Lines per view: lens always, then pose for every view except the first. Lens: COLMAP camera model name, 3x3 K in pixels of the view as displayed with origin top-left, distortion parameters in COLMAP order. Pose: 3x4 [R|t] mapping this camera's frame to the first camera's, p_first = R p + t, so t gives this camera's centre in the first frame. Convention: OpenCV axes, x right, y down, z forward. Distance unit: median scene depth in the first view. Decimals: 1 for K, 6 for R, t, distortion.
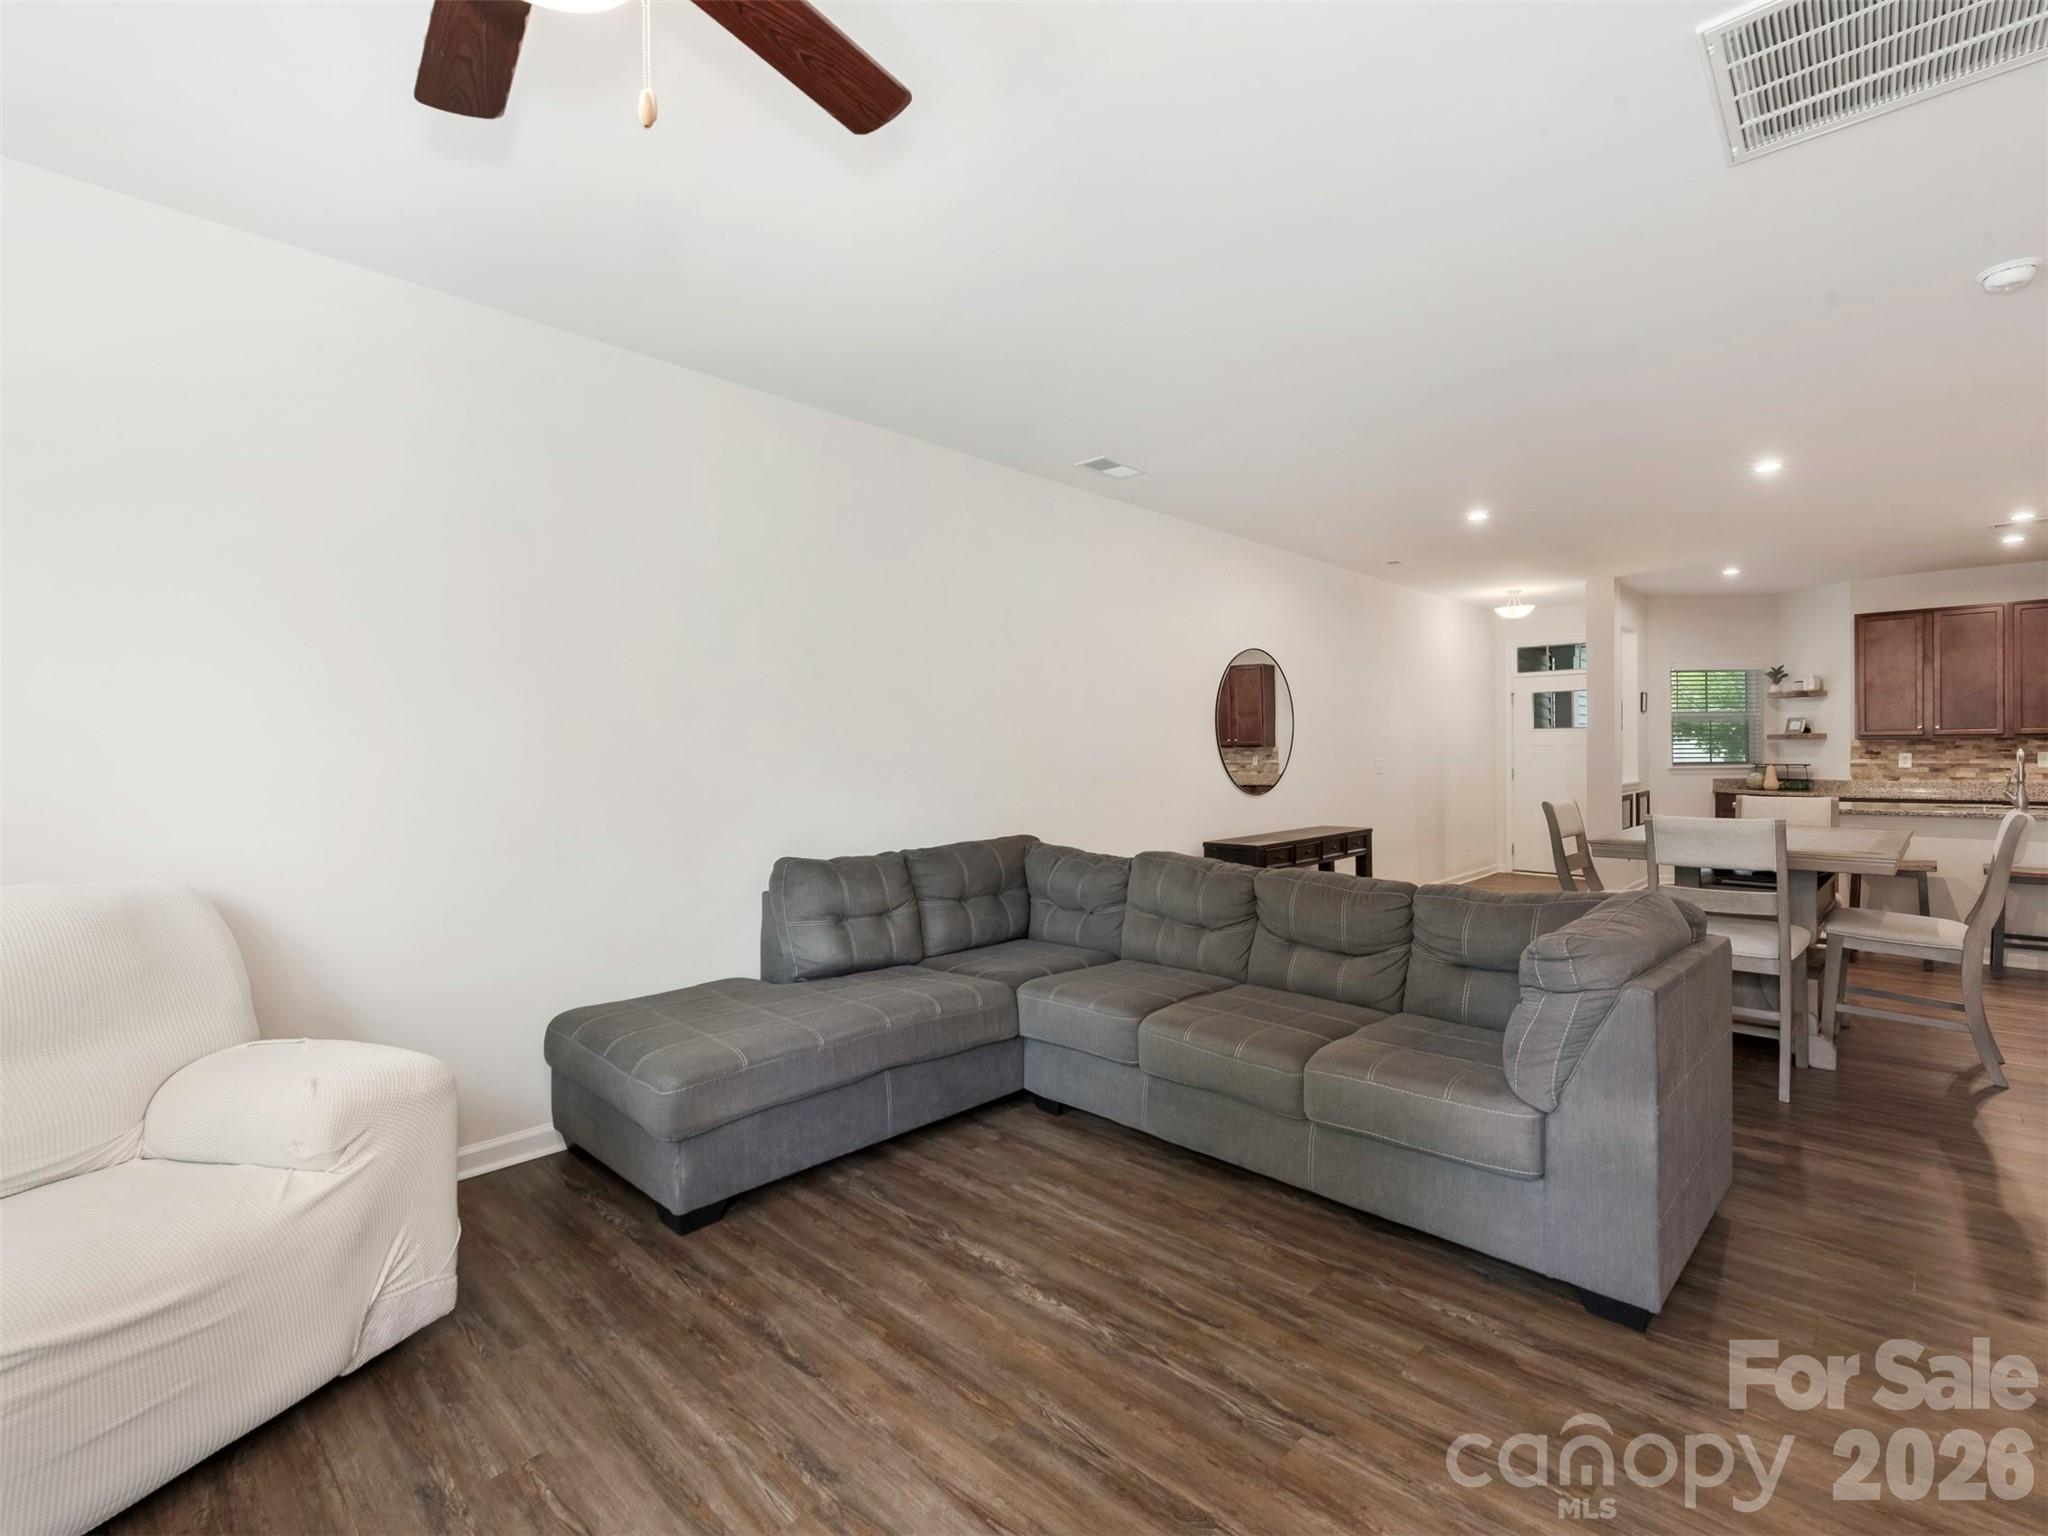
lens RADIAL K [[936.0, 0, 1031.9], [0, 936.0, 756.8], [0, 0, 1]] dist [0.003519, -0.001563]
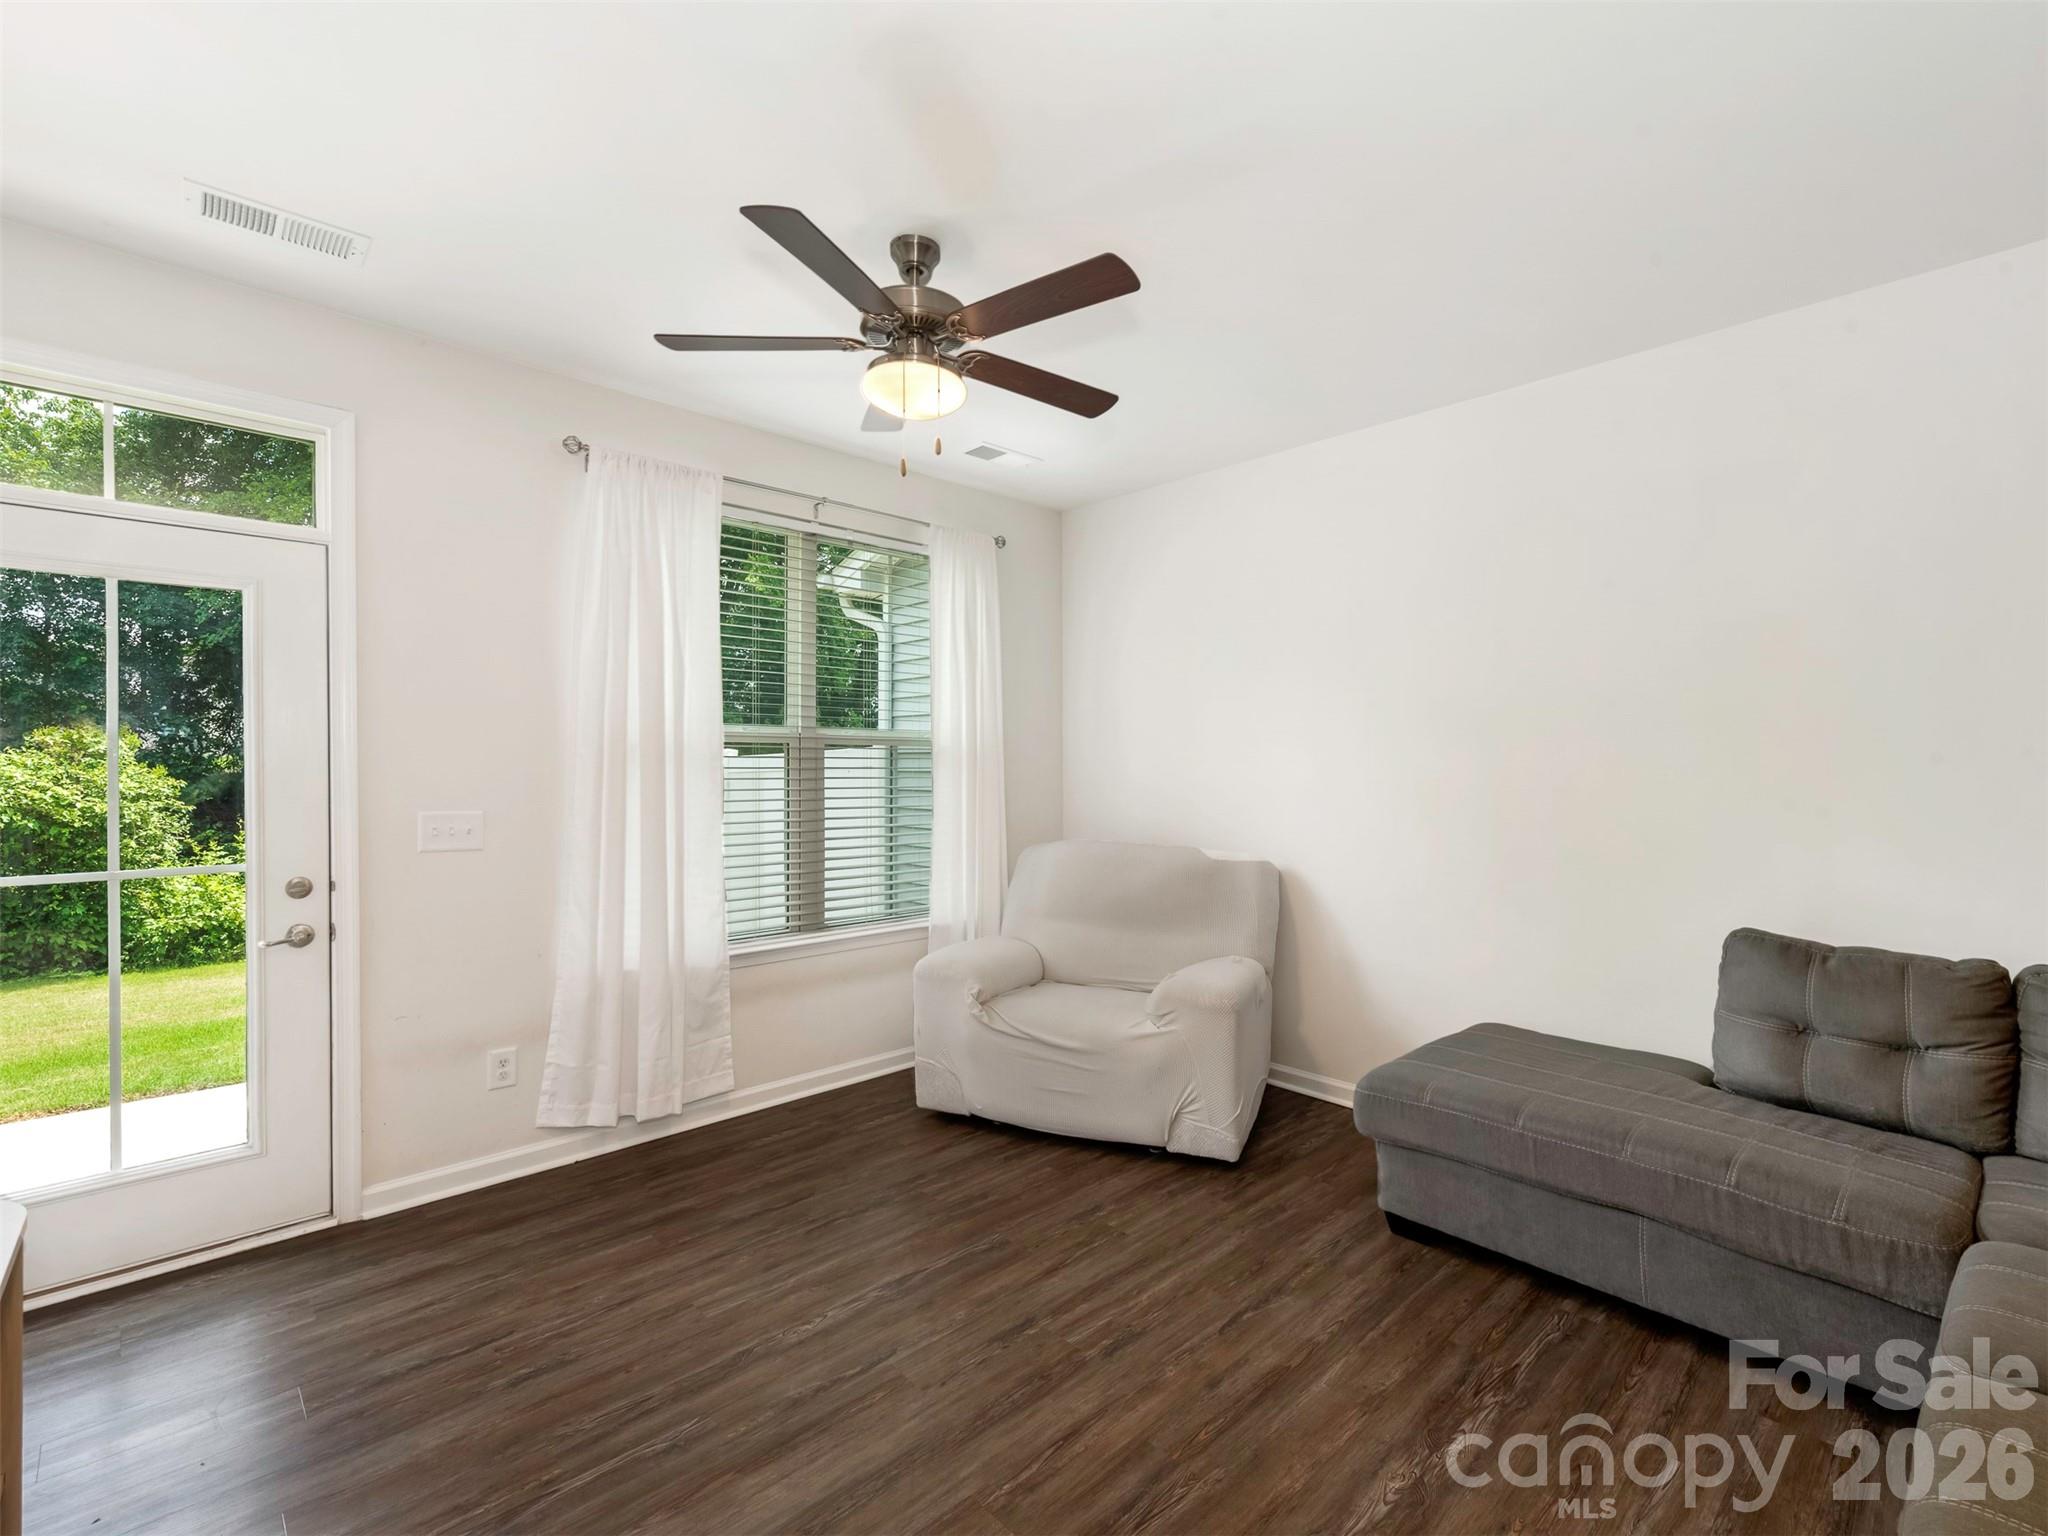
lens RADIAL K [[936.0, 0, 1086.5], [0, 936.0, 771.7], [0, 0, 1]] dist [0.003519, -0.001563]
pose [[-0.016948, 0.018268, -0.999689, 0.828278], [-0.010302, 0.999777, 0.018444, -0.050000], [0.999803, 0.010612, -0.016756, 0.757917]]
